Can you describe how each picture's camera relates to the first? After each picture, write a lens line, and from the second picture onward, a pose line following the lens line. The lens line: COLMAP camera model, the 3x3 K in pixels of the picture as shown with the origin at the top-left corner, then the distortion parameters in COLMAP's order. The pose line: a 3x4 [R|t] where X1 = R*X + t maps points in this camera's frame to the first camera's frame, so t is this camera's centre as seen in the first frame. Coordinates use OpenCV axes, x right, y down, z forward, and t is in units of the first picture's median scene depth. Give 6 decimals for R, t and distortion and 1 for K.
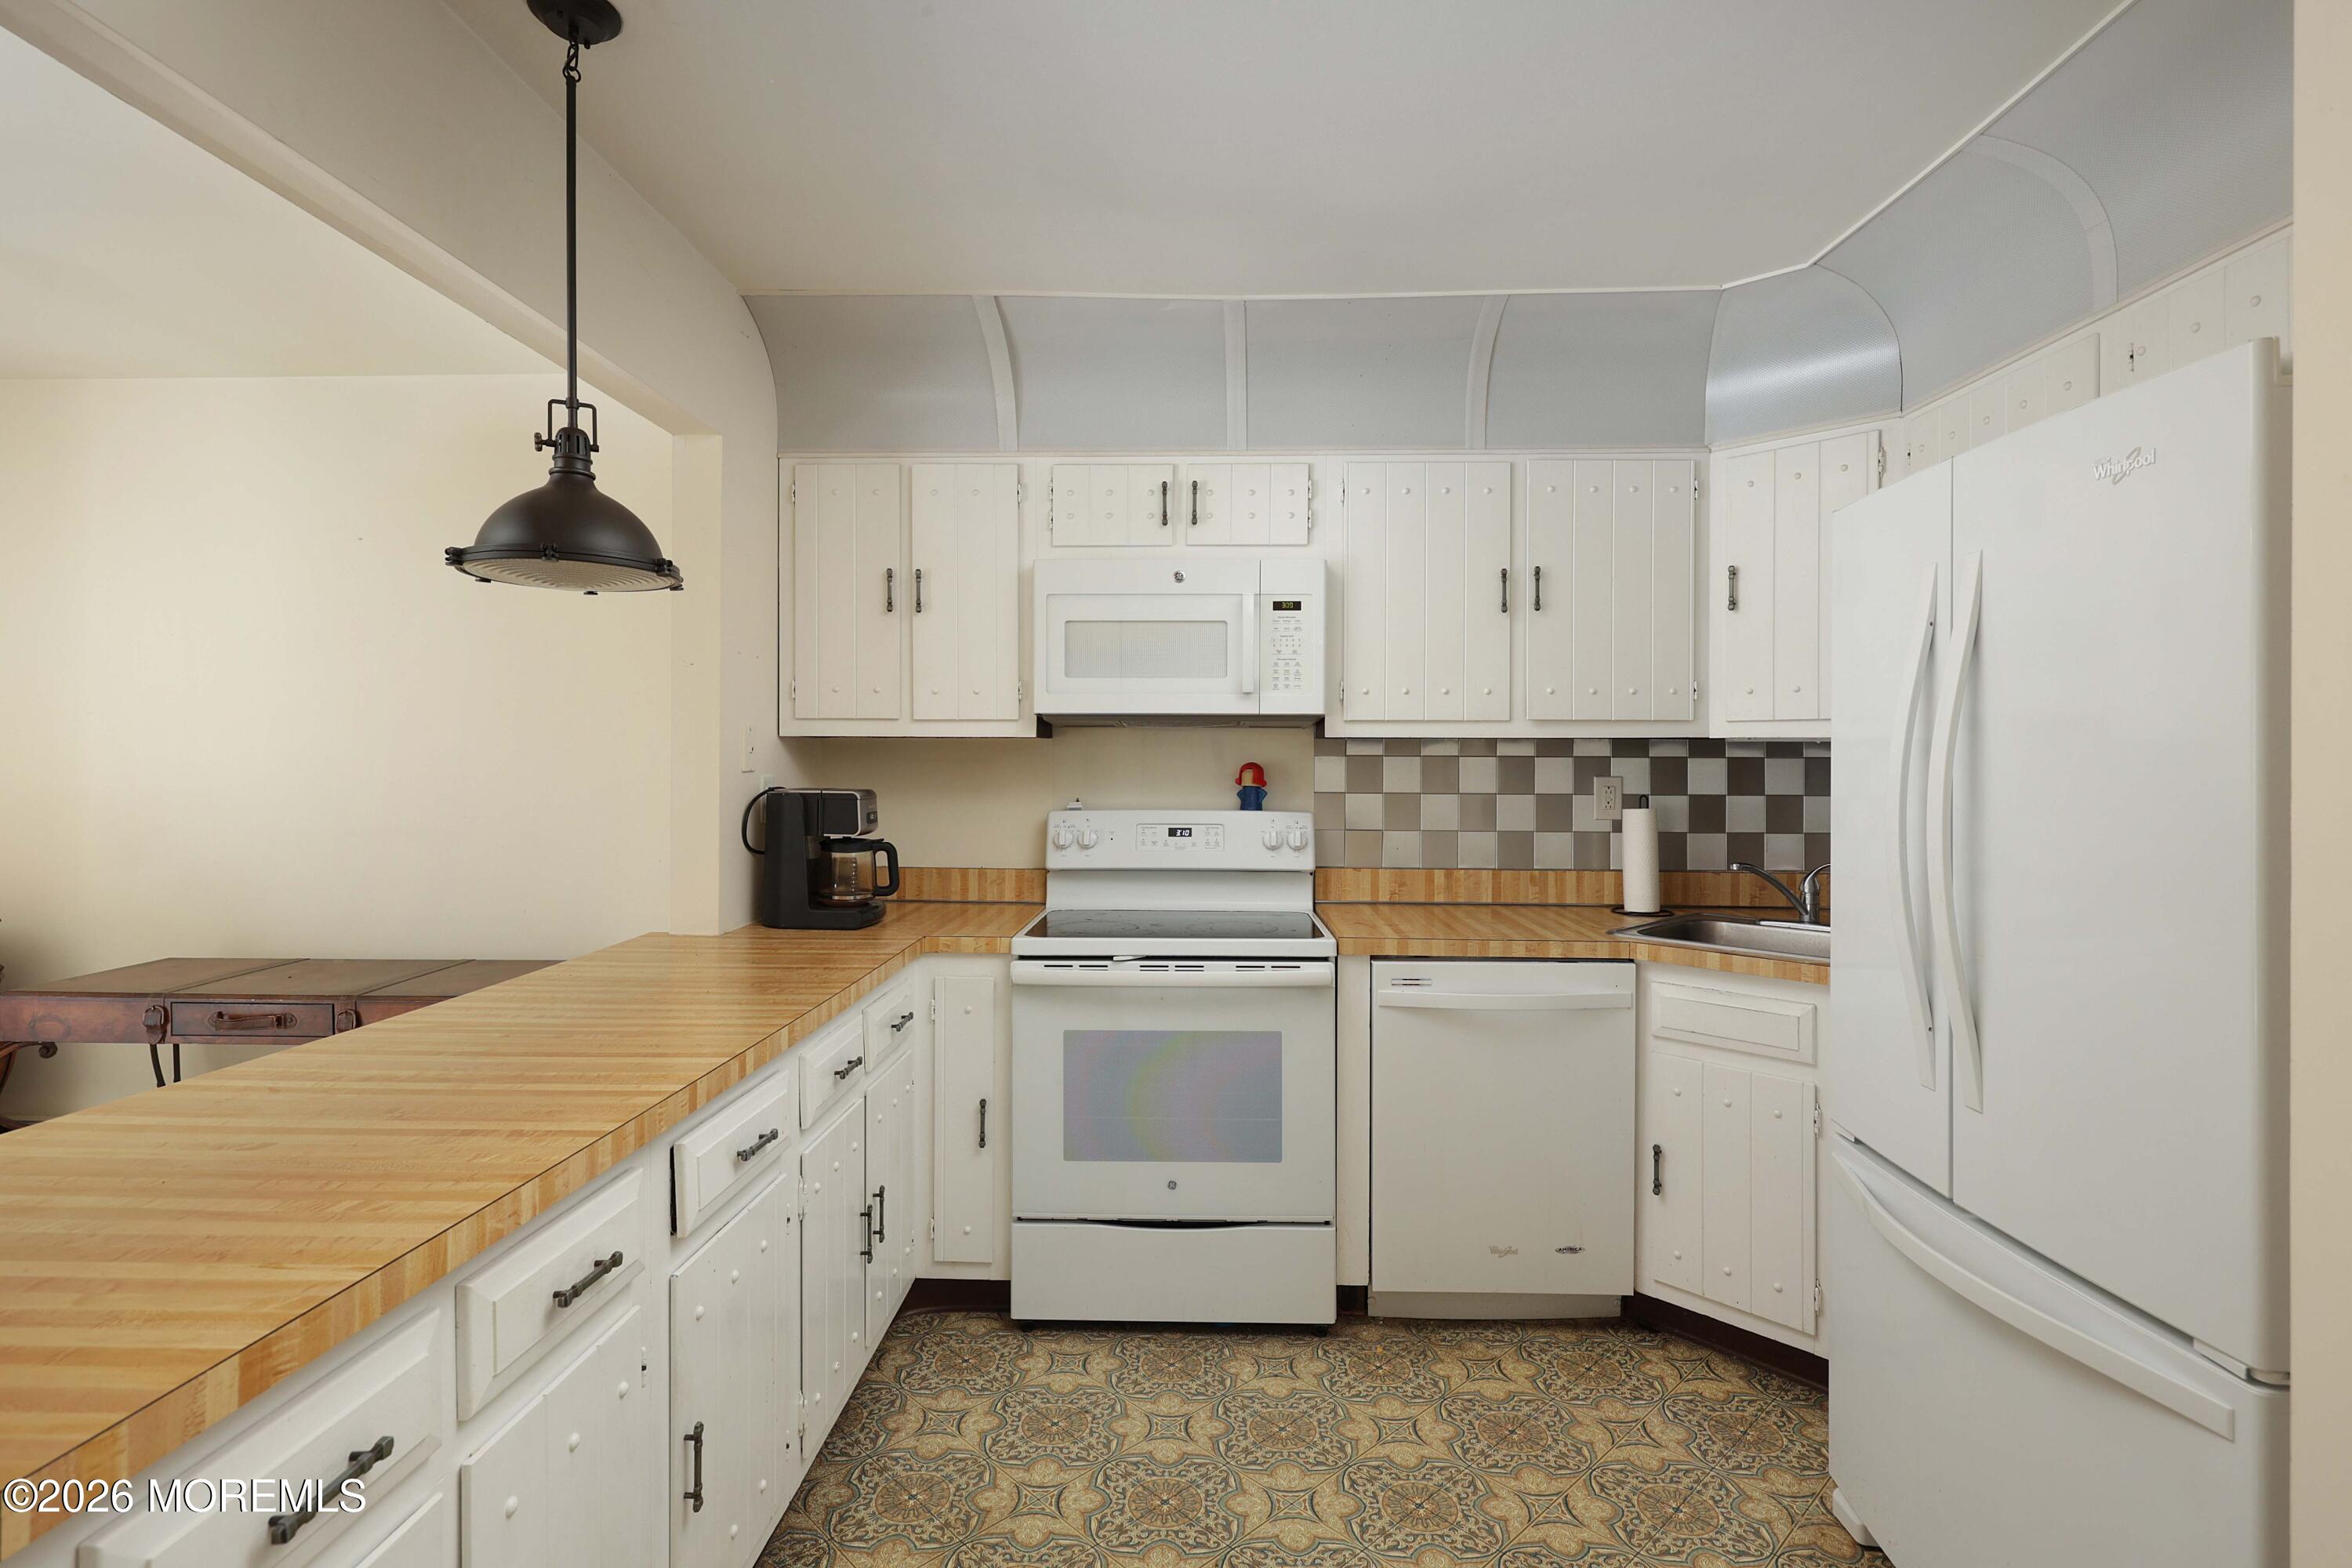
lens RADIAL K [[1125.3, 0, 1174.7], [0, 1125.3, 769.3], [0, 0, 1]] dist [-0.000789, -0.000075]
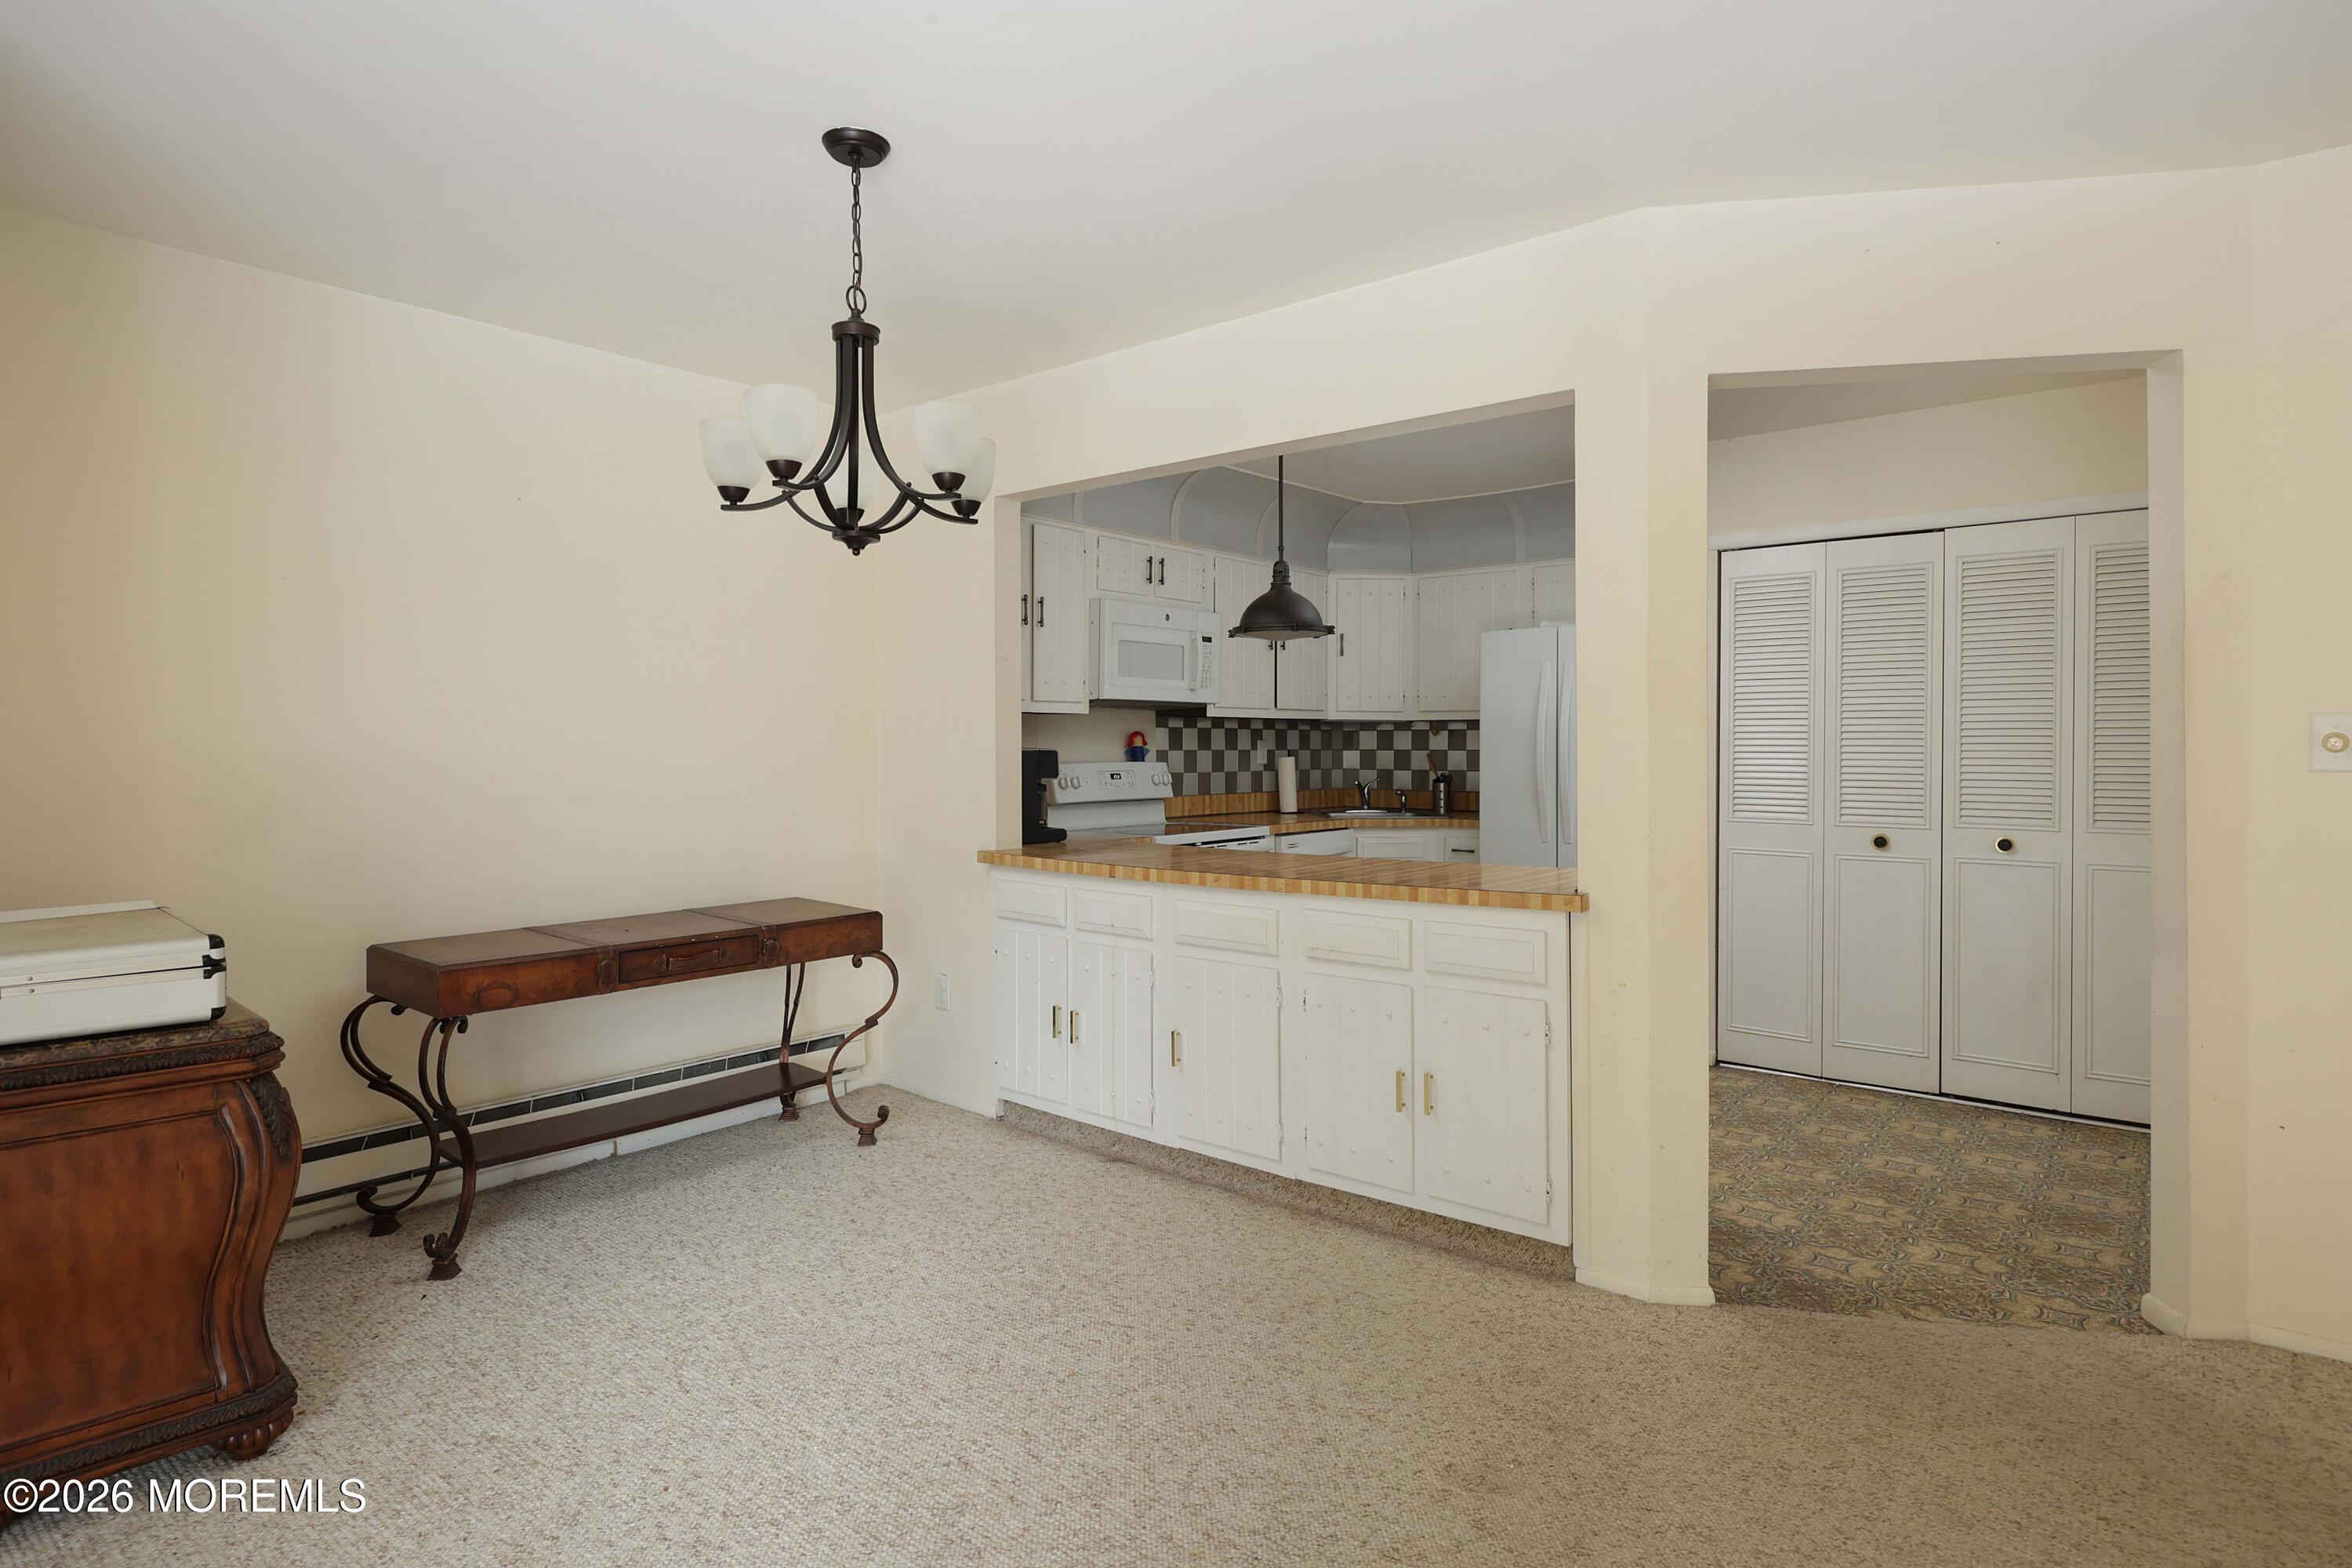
lens RADIAL K [[1249.0, 0, 1174.8], [0, 1249.0, 772.8], [0, 0, 1]] dist [-0.000706, 0.000772]
pose [[0.609787, -0.020159, 0.792309, -1.376026], [0.003947, 0.999741, 0.022400, 0.013581], [-0.792555, -0.010532, 0.609709, -0.116646]]
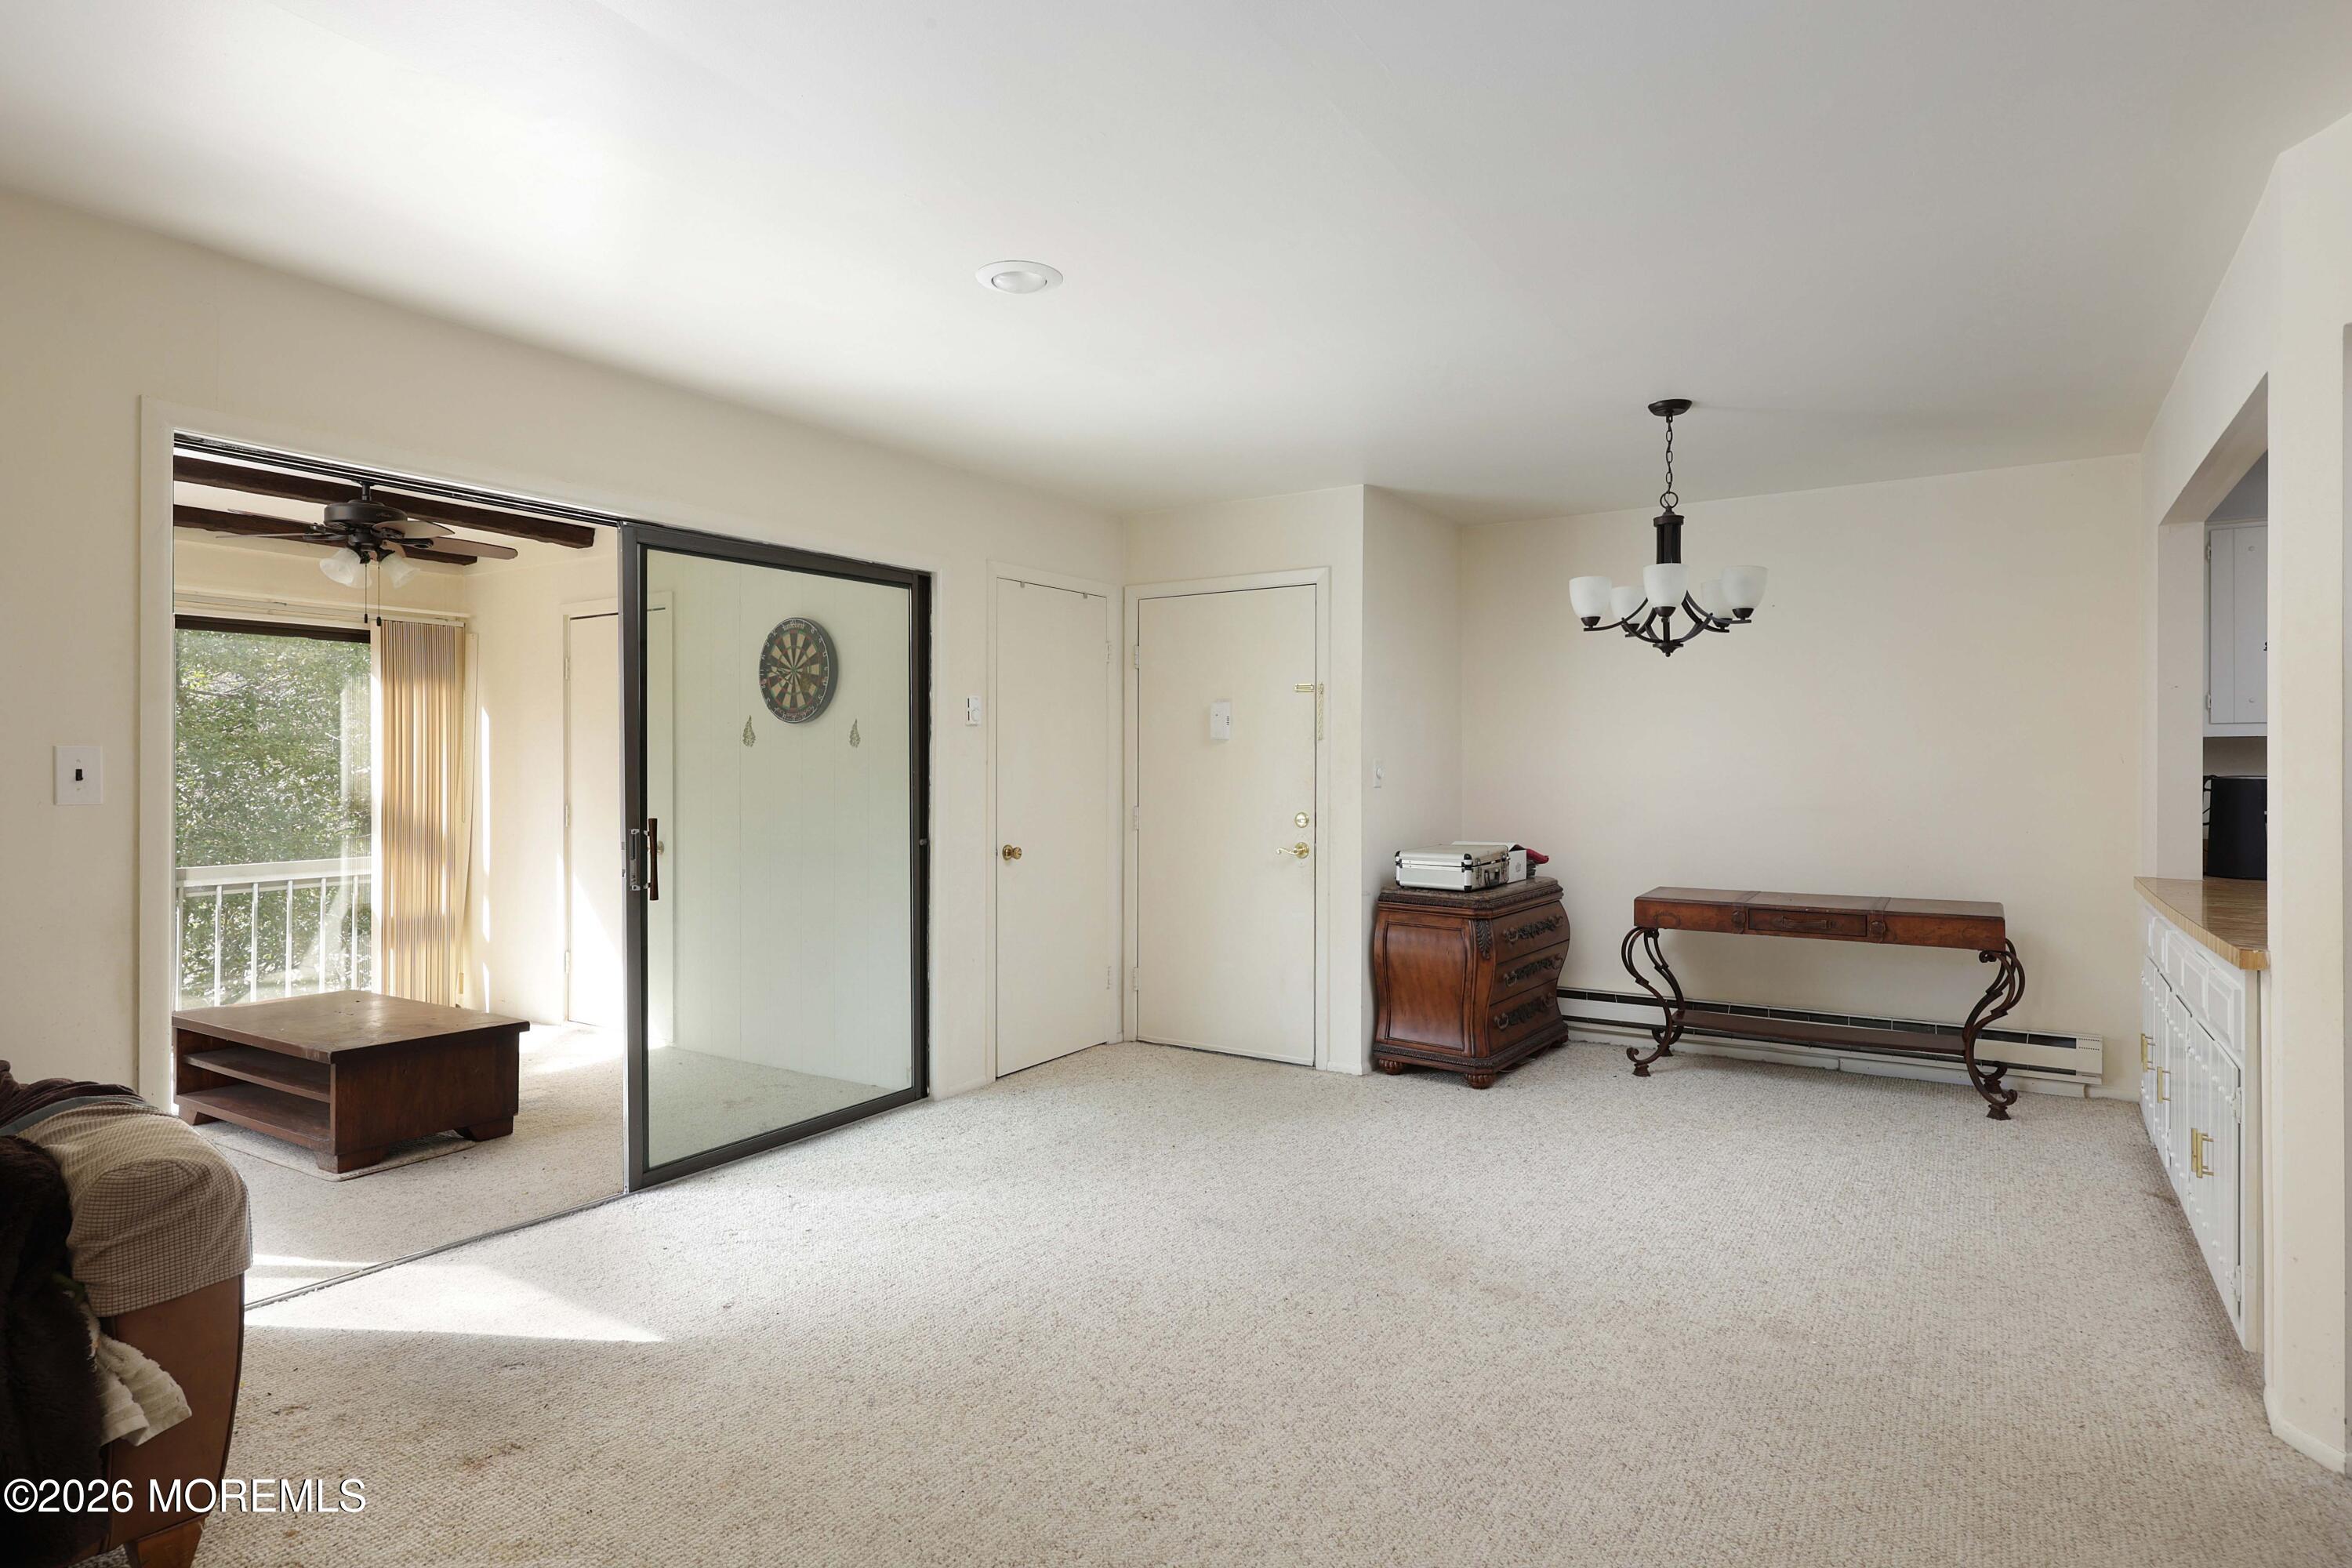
lens RADIAL K [[1261.5, 0, 1174.6], [0, 1261.5, 773.4], [0, 0, 1]] dist [0.002846, 0.000792]
pose [[0.857512, 0.000454, -0.514464, -0.611758], [0.000831, 0.999997, 0.002267, 0.010062], [0.514464, -0.002371, 0.857509, -0.880643]]
